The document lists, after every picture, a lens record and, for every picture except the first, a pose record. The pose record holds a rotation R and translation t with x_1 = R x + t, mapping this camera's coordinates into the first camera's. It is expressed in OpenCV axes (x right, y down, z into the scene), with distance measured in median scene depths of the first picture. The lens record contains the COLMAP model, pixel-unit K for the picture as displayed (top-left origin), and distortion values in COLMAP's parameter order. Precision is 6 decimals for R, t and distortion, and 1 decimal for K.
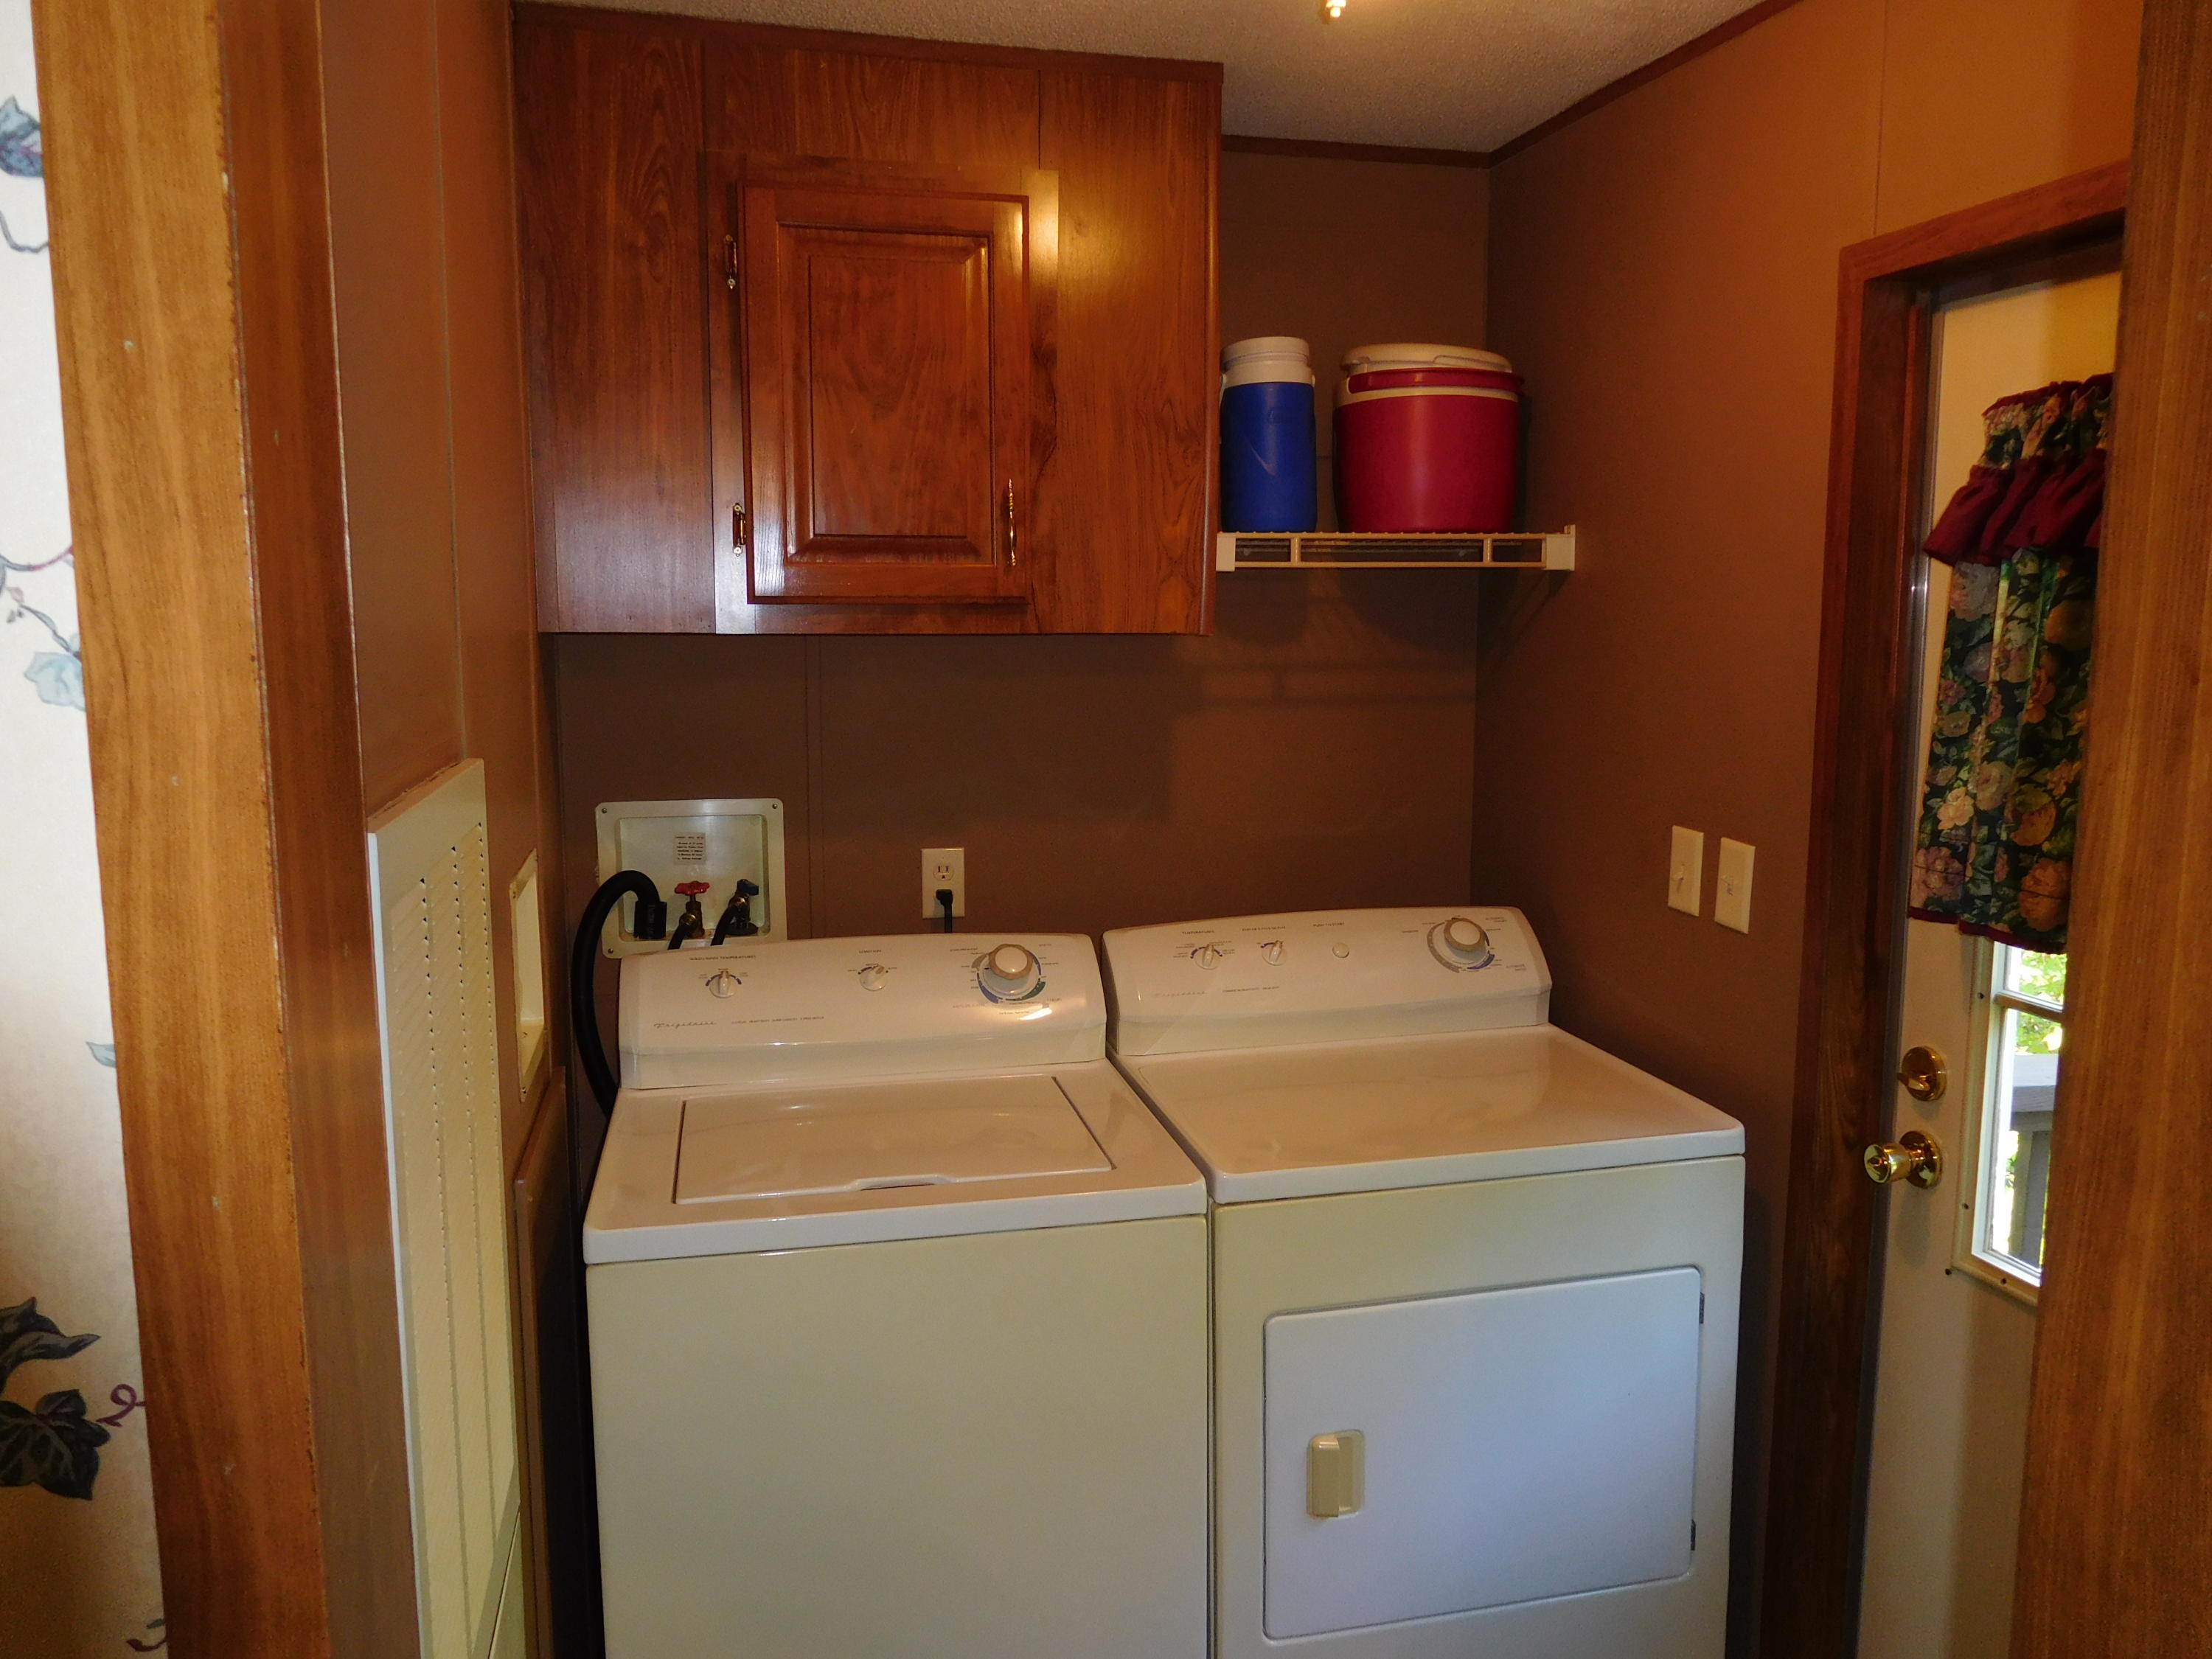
lens RADIAL K [[1675.0, 0, 1099.3], [0, 1675.0, 830.7], [0, 0, 1]] dist [-0.011377, 0.009669]
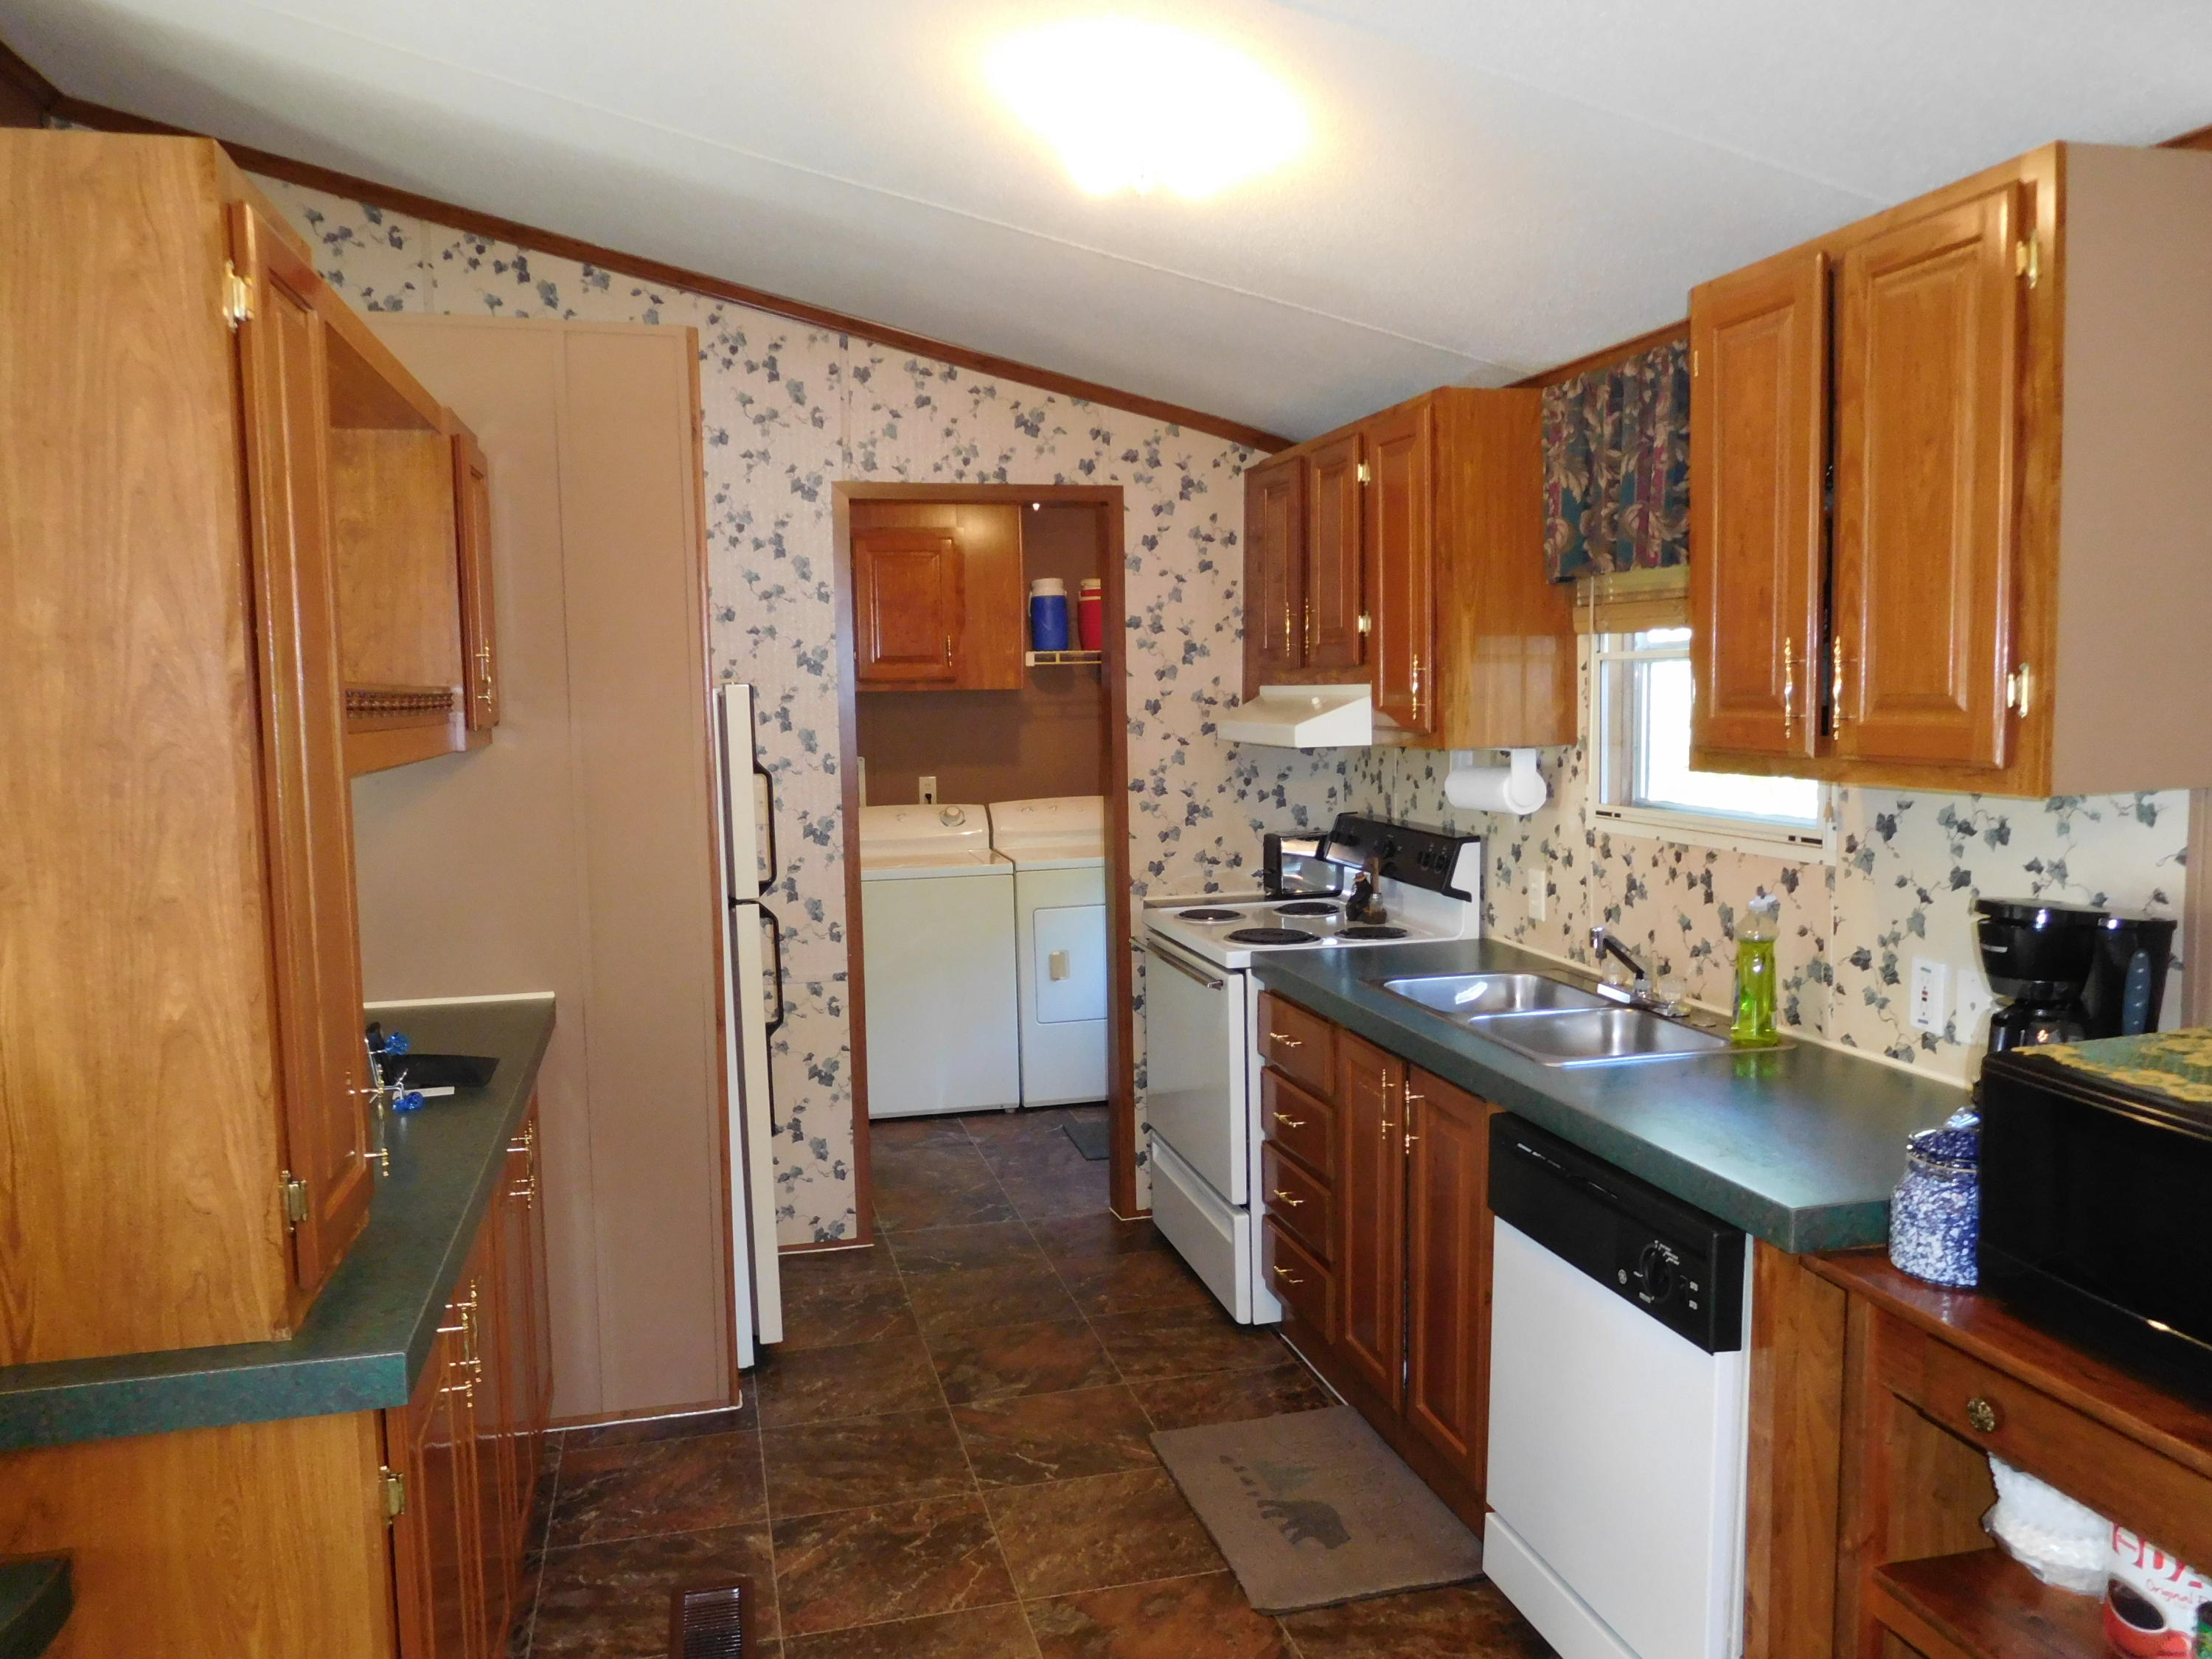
lens RADIAL K [[1675.0, 0, 1115.8], [0, 1675.0, 829.1], [0, 0, 1]] dist [-0.011377, 0.009669]
pose [[0.999773, -0.017539, 0.012121, 0.208120], [0.018056, 0.998872, -0.043928, 0.270859], [-0.011336, 0.044137, 0.998961, -1.999583]]
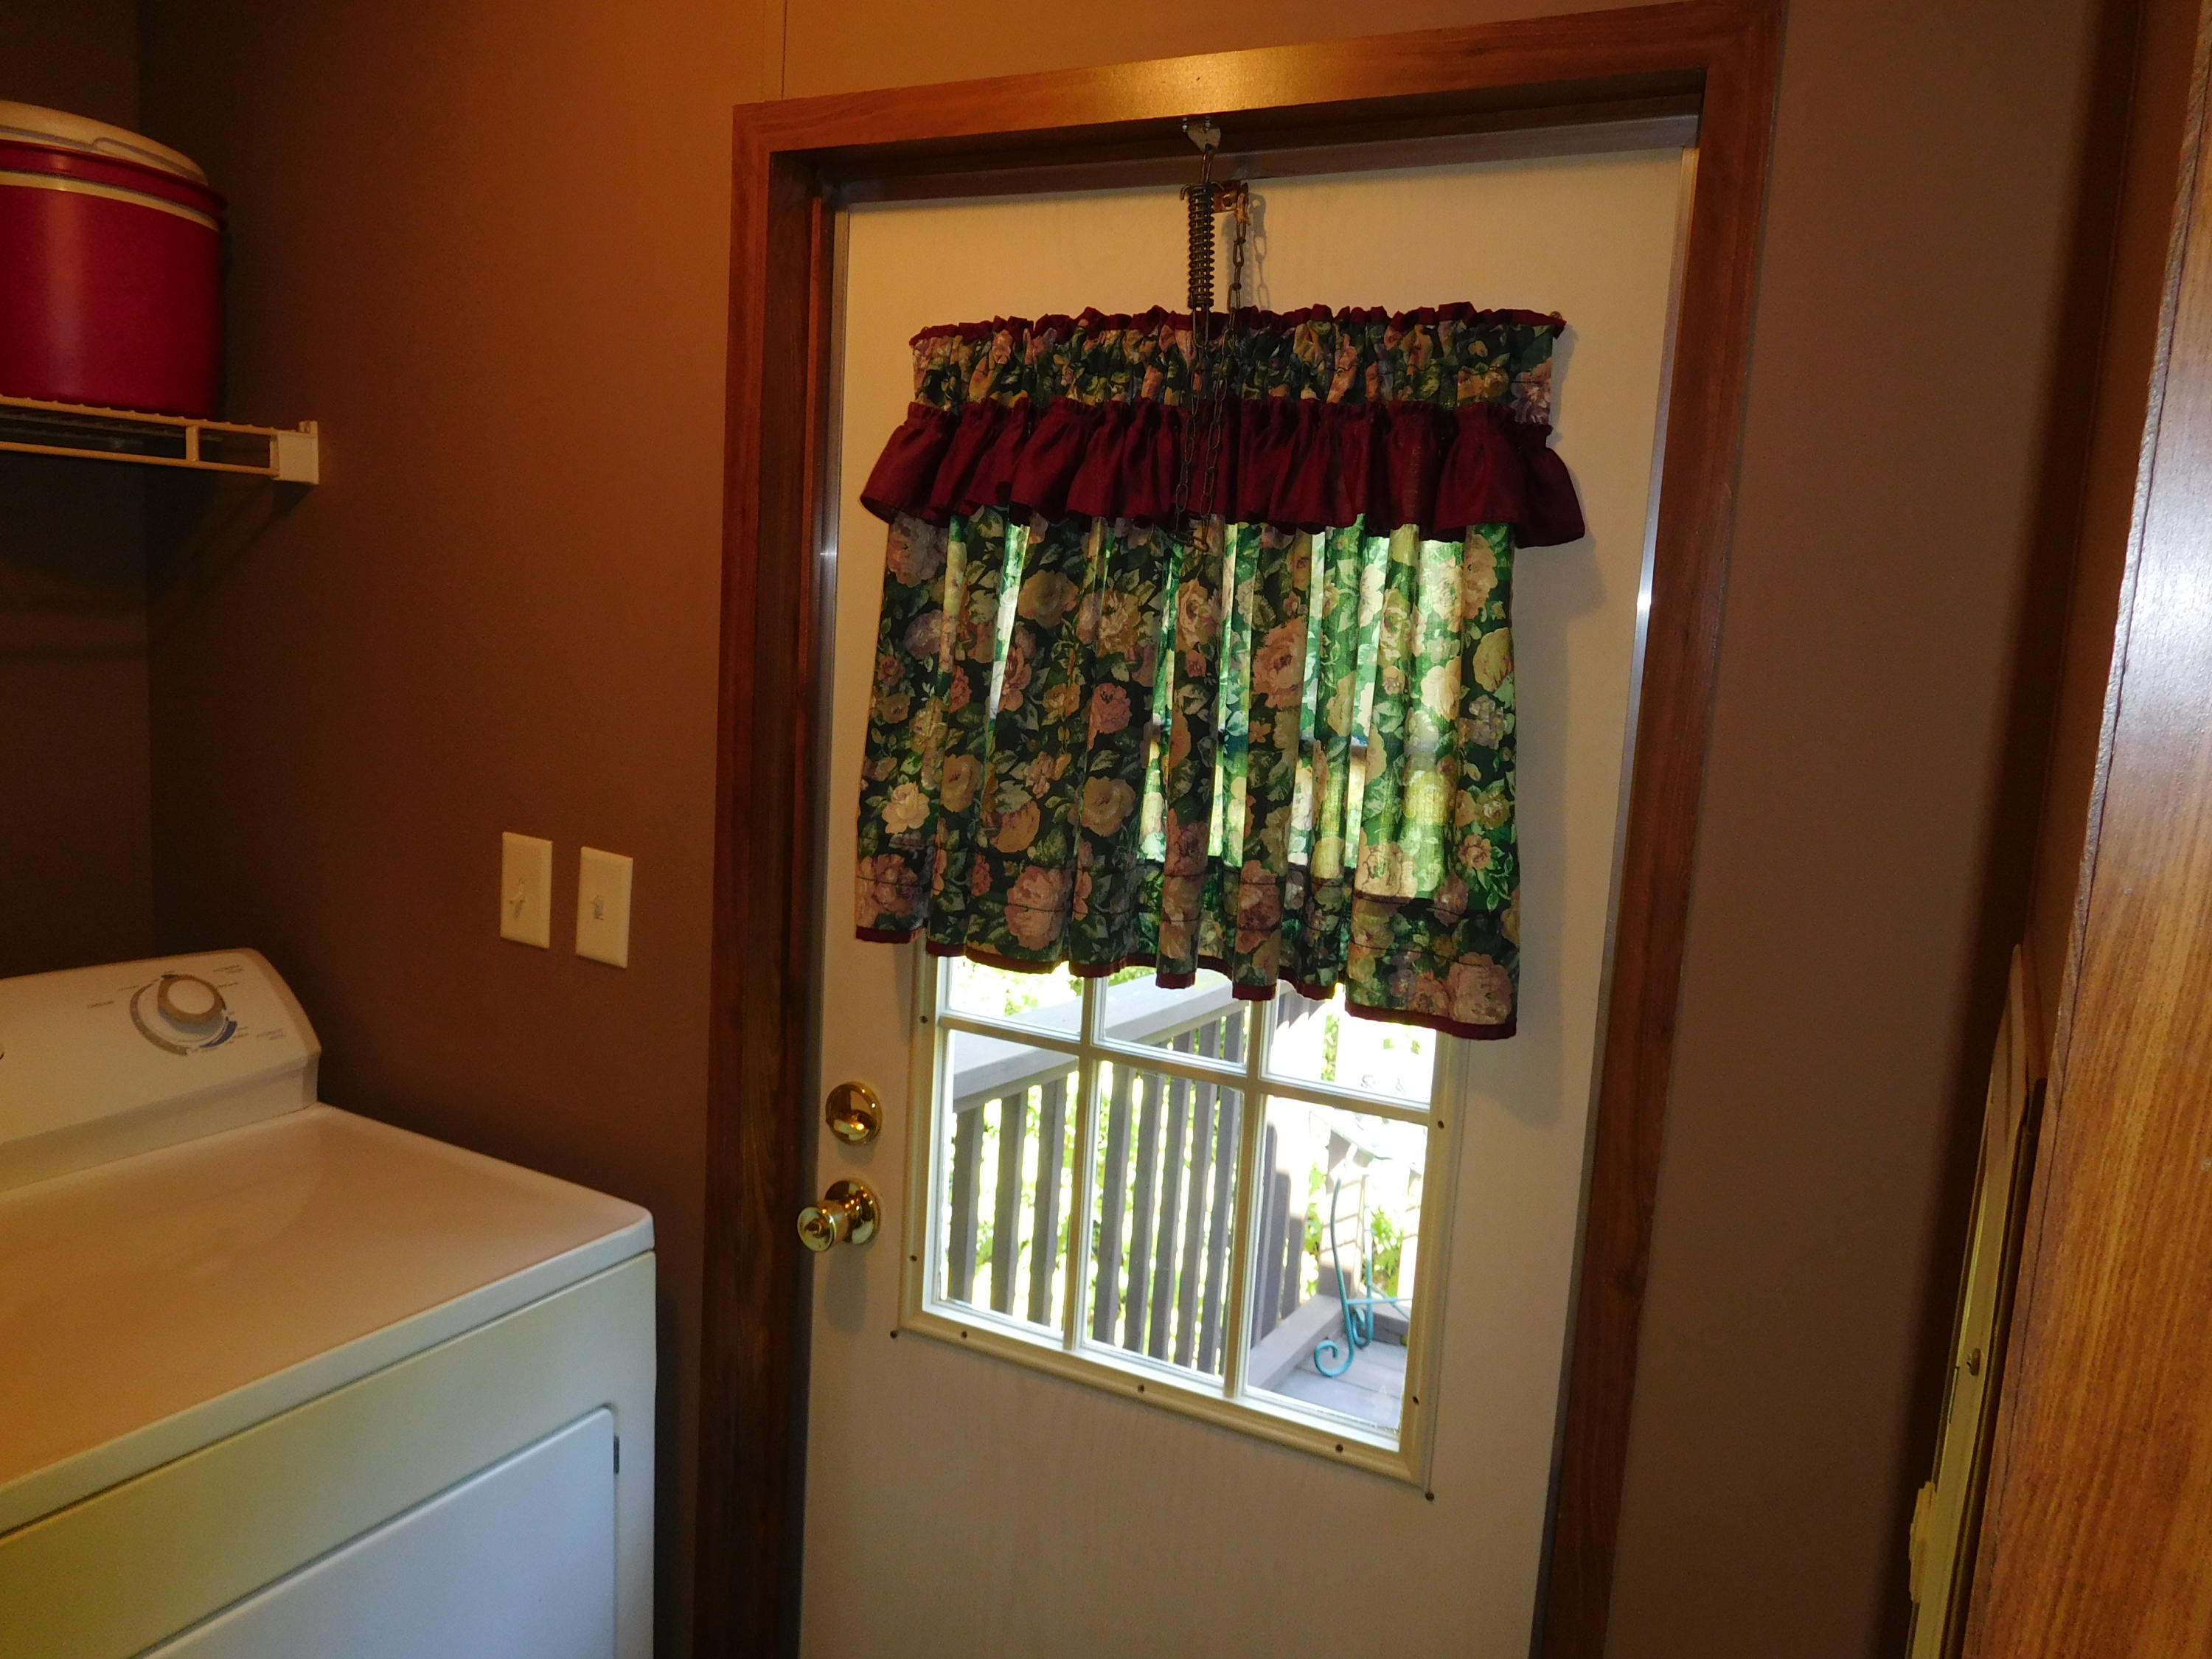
lens RADIAL K [[1675.0, 0, 1101.7], [0, 1675.0, 852.2], [0, 0, 1]] dist [-0.011377, 0.009669]
pose [[0.666469, -0.066467, 0.742564, -0.051482], [0.032550, 0.997662, 0.060087, -0.035992], [-0.744822, -0.015875, 0.667075, 0.329537]]
